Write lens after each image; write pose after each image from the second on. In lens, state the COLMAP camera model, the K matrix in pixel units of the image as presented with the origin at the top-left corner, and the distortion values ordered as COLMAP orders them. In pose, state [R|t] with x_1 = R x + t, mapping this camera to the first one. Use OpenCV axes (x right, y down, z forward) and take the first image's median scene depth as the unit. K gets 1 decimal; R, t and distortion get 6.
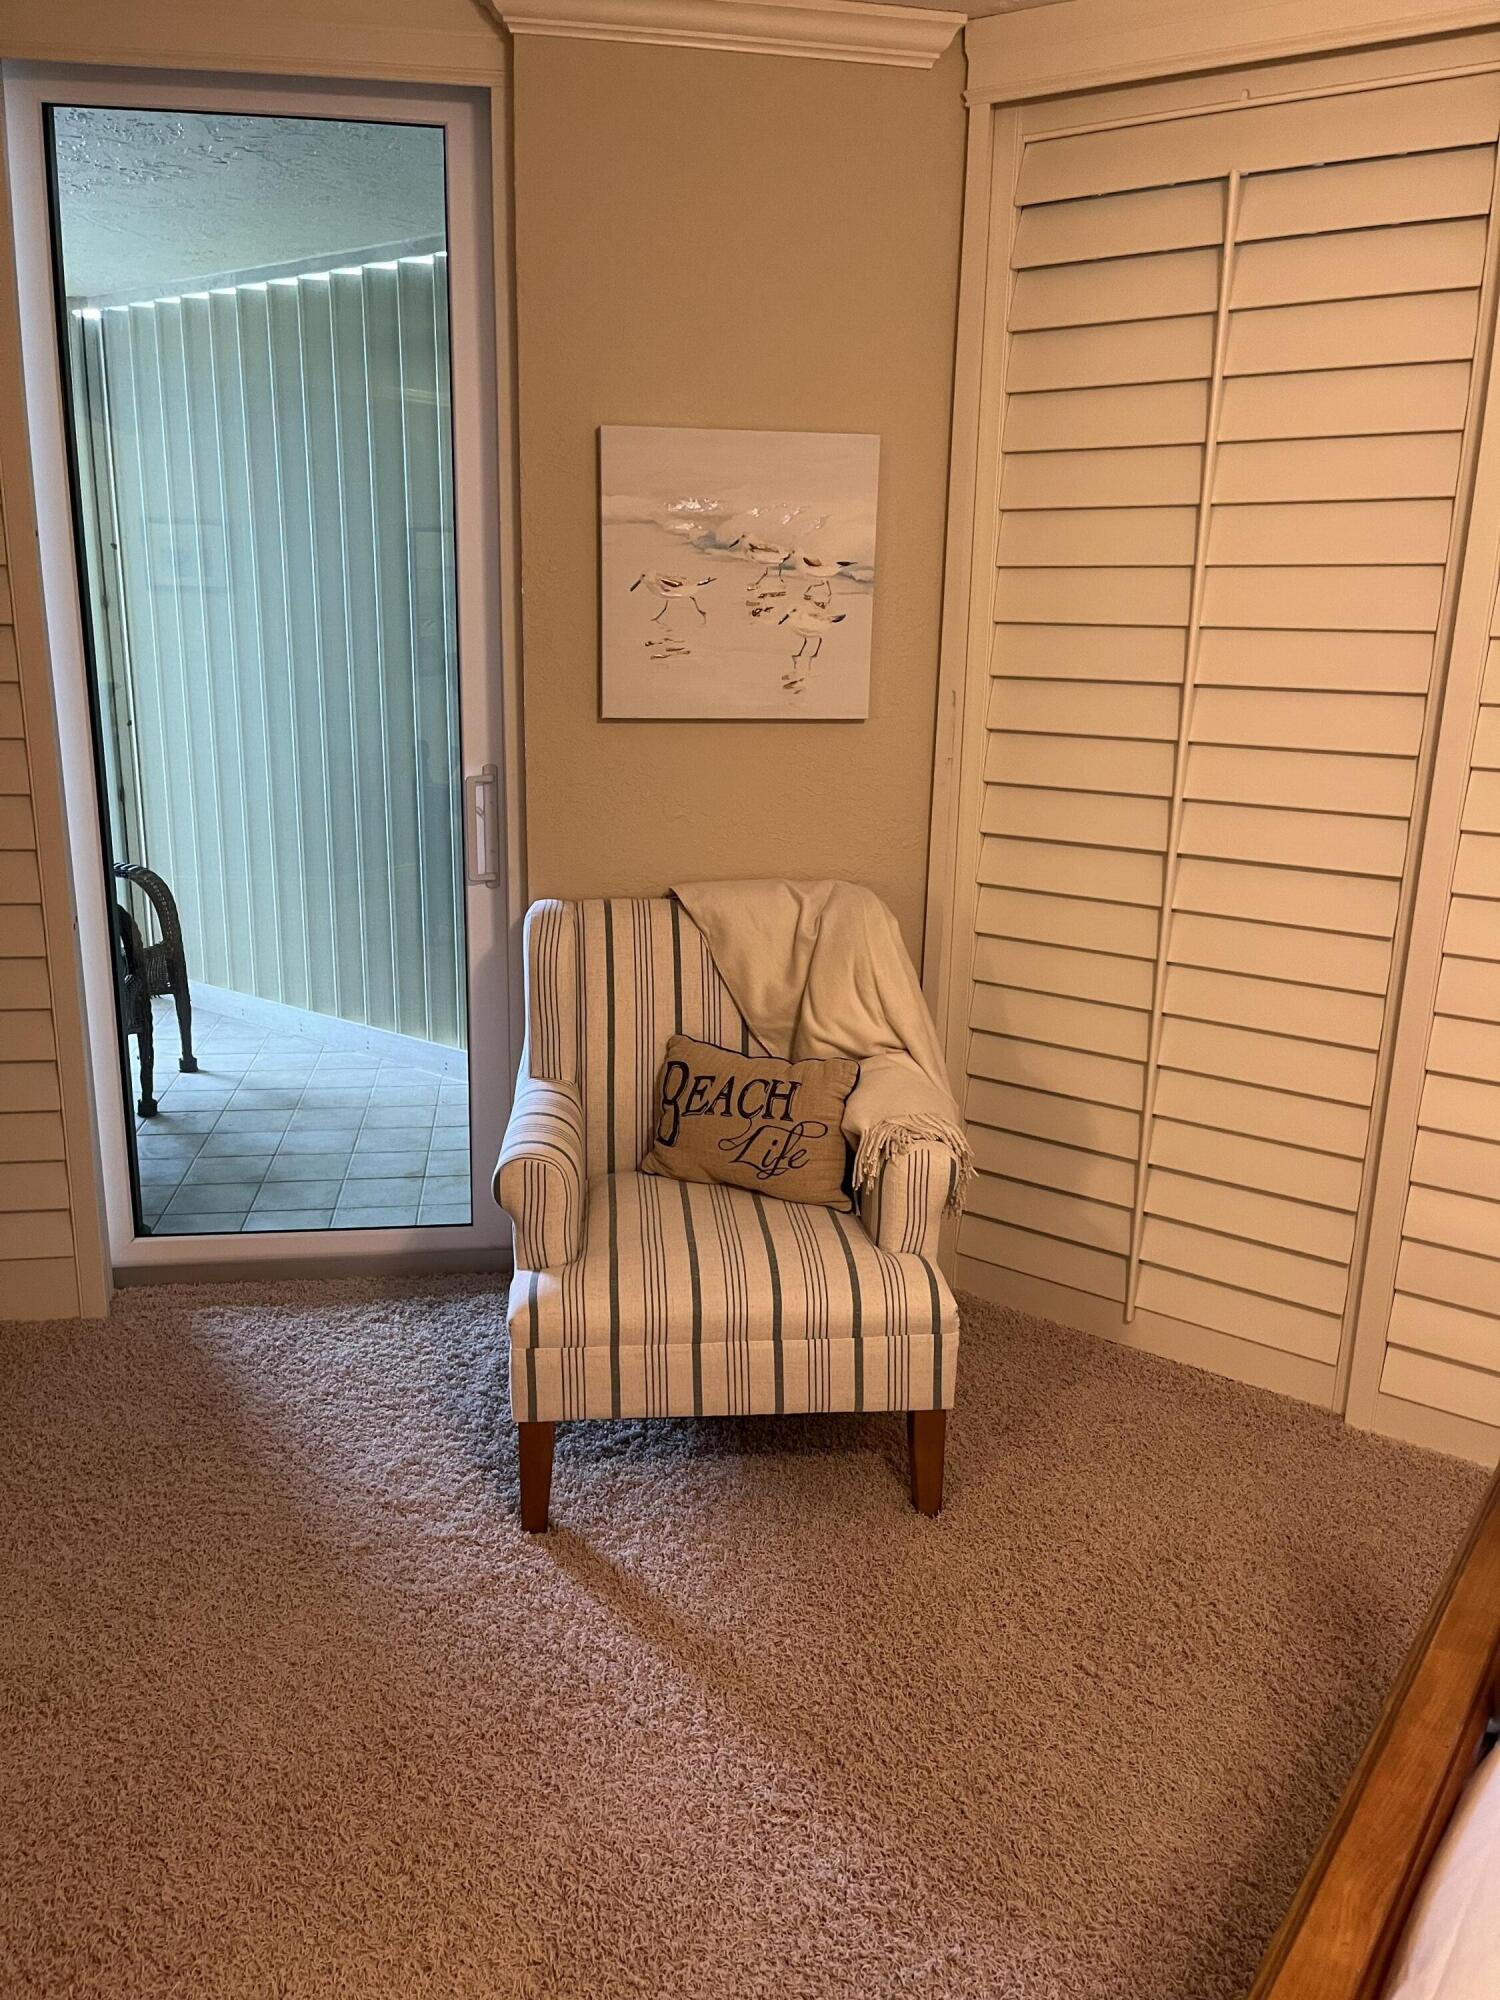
lens RADIAL K [[1519.7, 0, 742.7], [0, 1519.7, 1003.0], [0, 0, 1]] dist [0.067982, -0.096869]
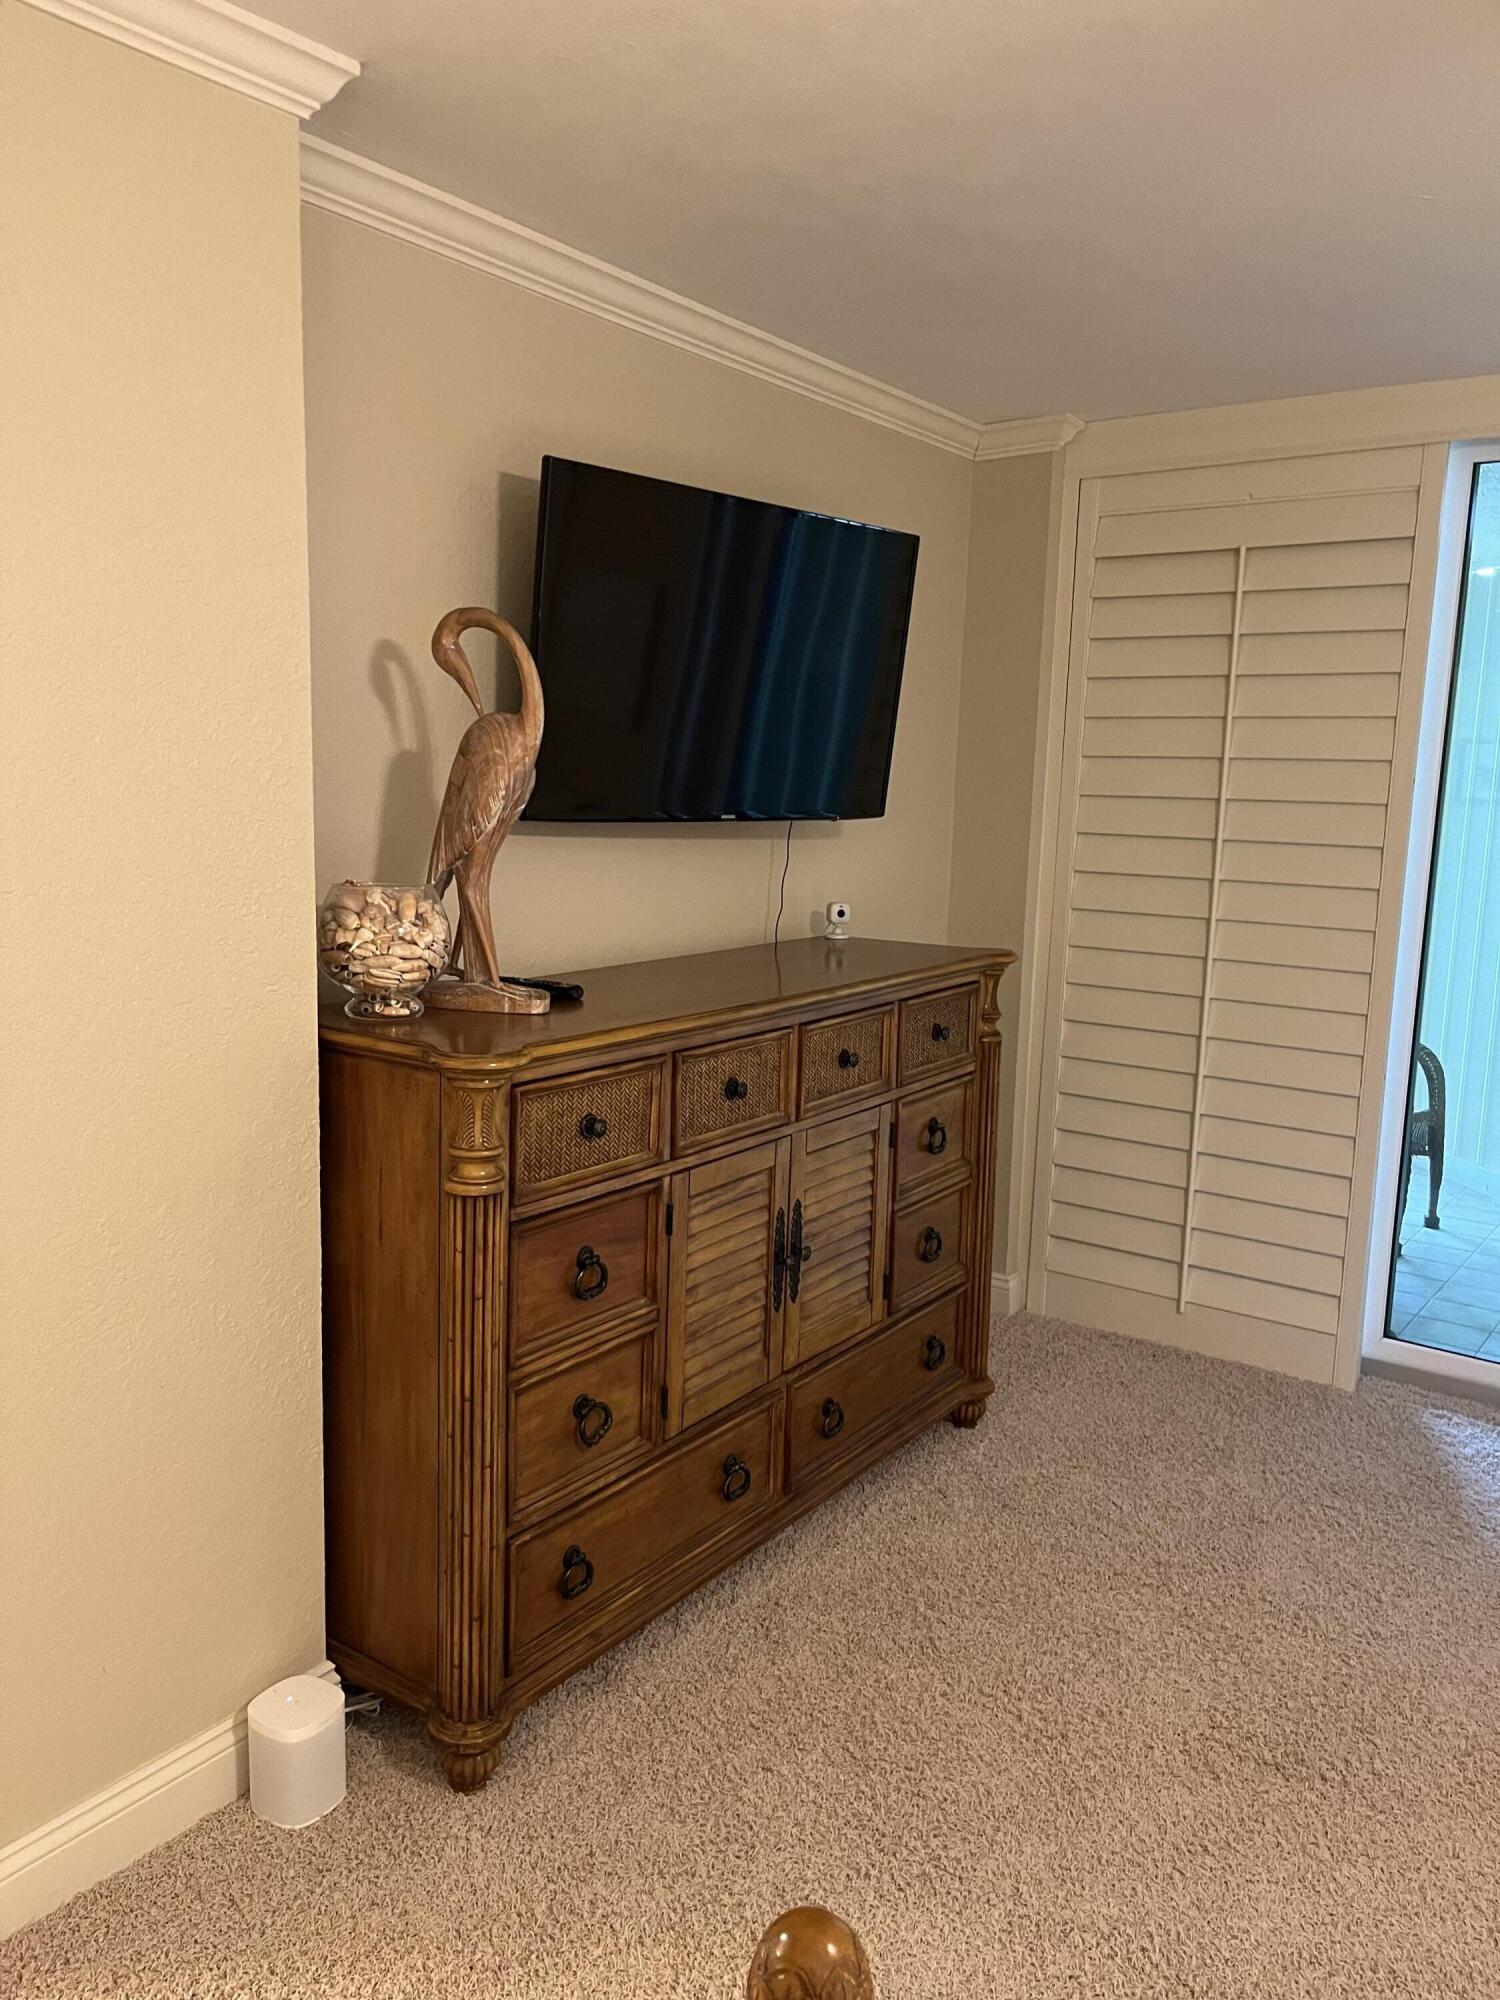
lens RADIAL K [[1512.8, 0, 746.7], [0, 1512.8, 1014.8], [0, 0, 1]] dist [0.071213, -0.103164]
pose [[0.717596, 0.111132, -0.687536, 0.050098], [-0.188715, 0.981283, -0.038353, 0.046283], [0.670405, 0.157271, 0.725136, -0.276617]]
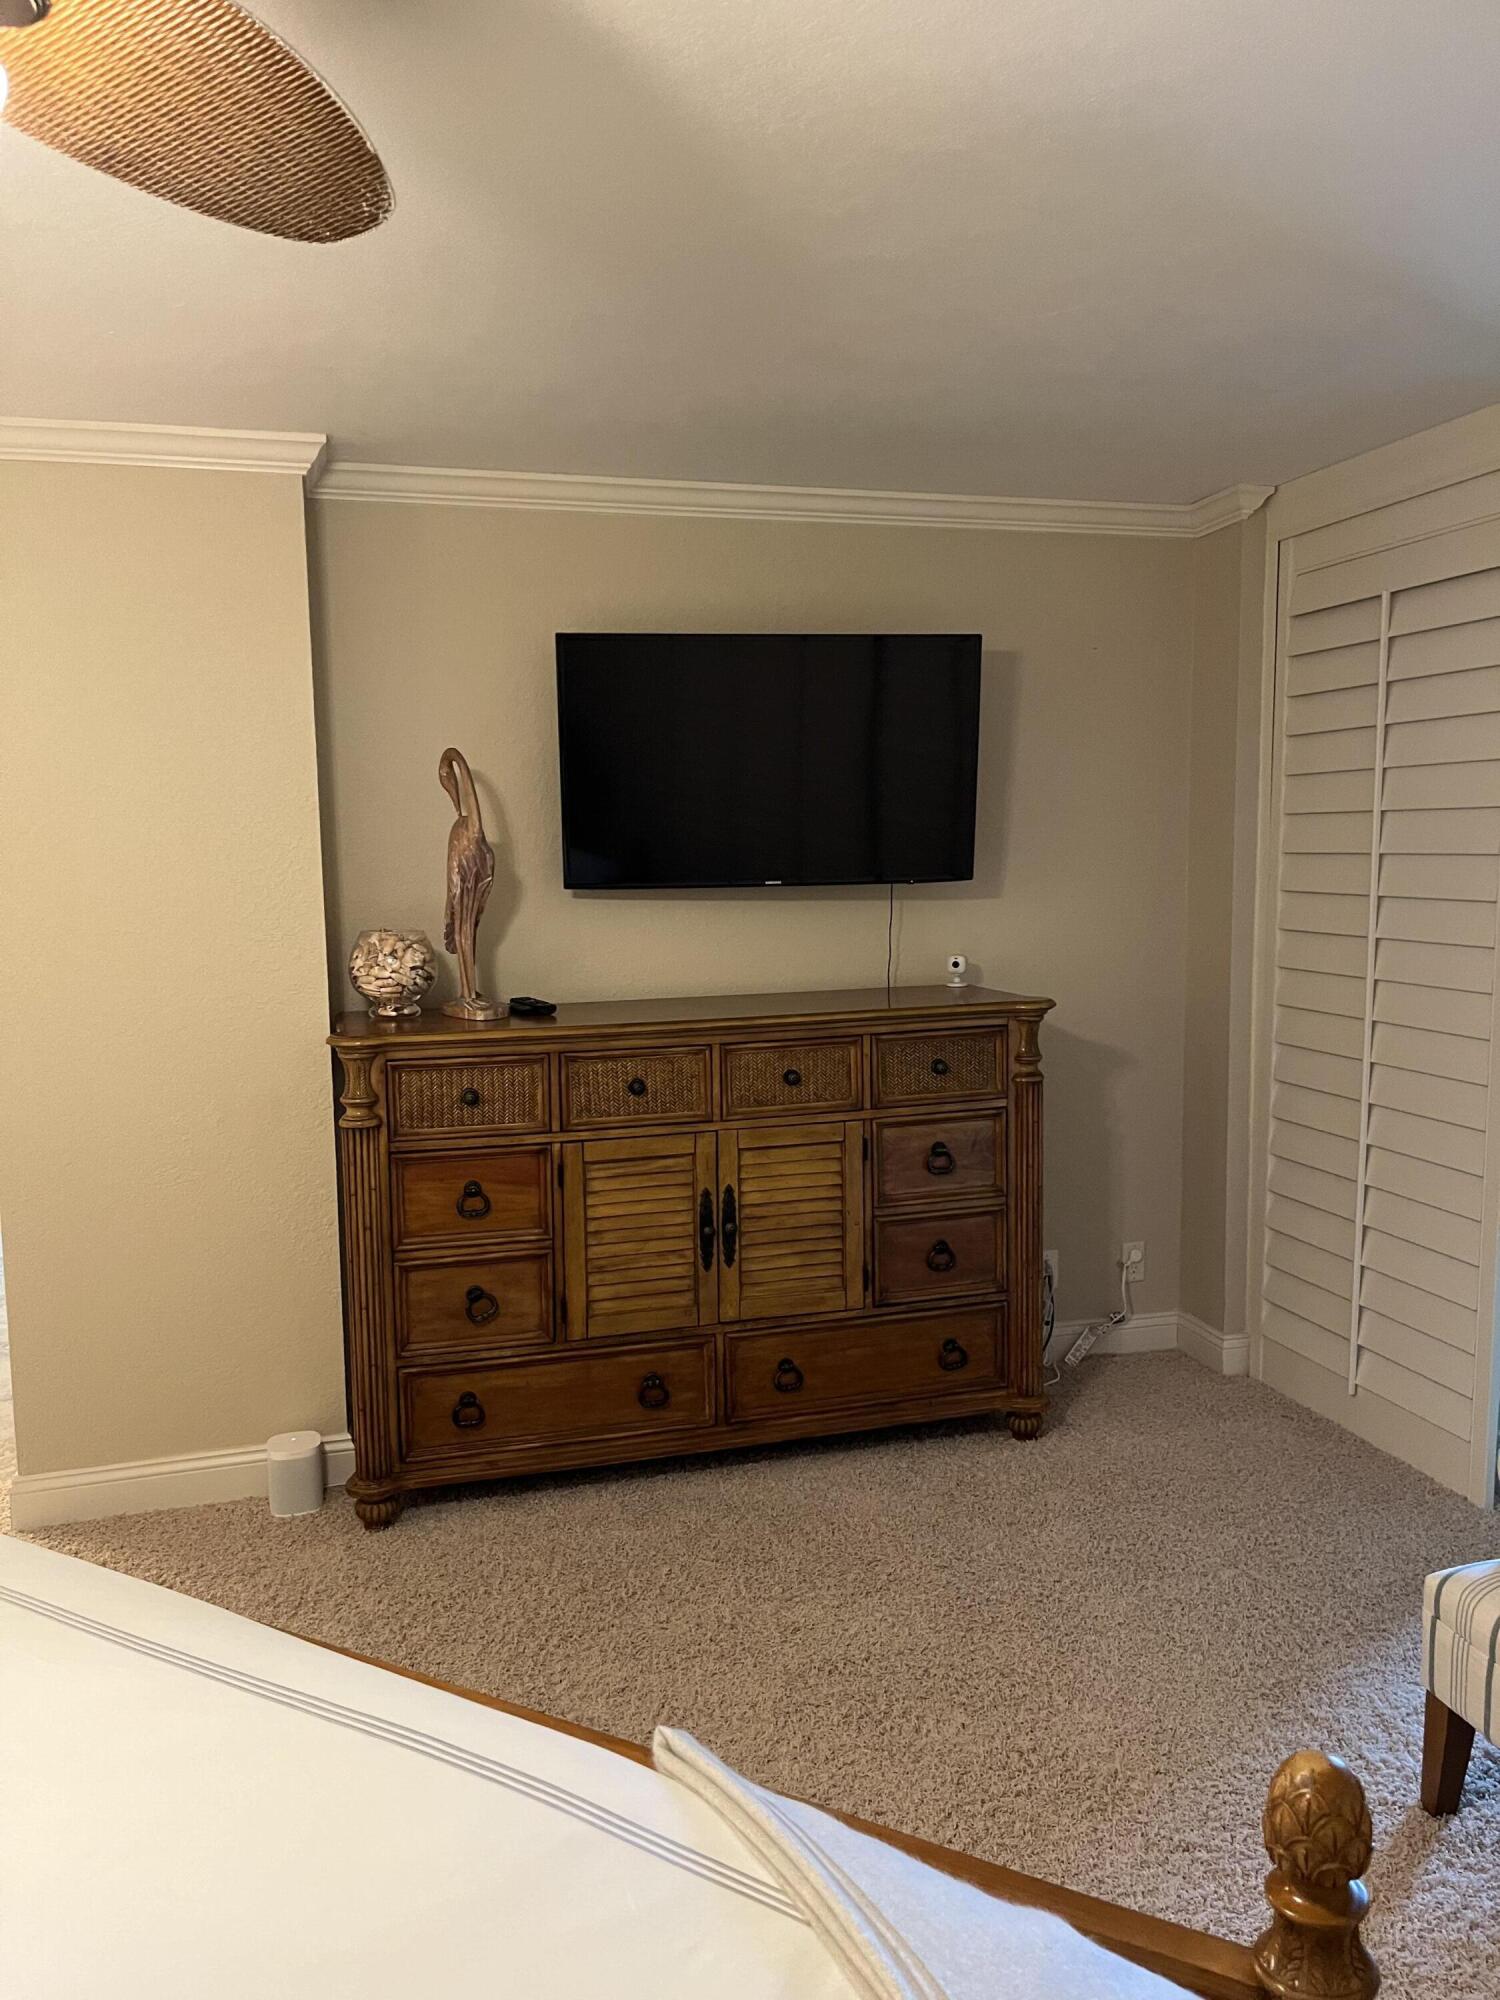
lens RADIAL K [[1519.7, 0, 742.7], [0, 1519.7, 1003.0], [0, 0, 1]] dist [0.067982, -0.096869]
pose [[0.131302, 0.086860, -0.987530, 0.618997], [-0.233736, 0.970782, 0.054309, -0.092206], [0.963394, 0.223691, 0.147768, 0.265986]]
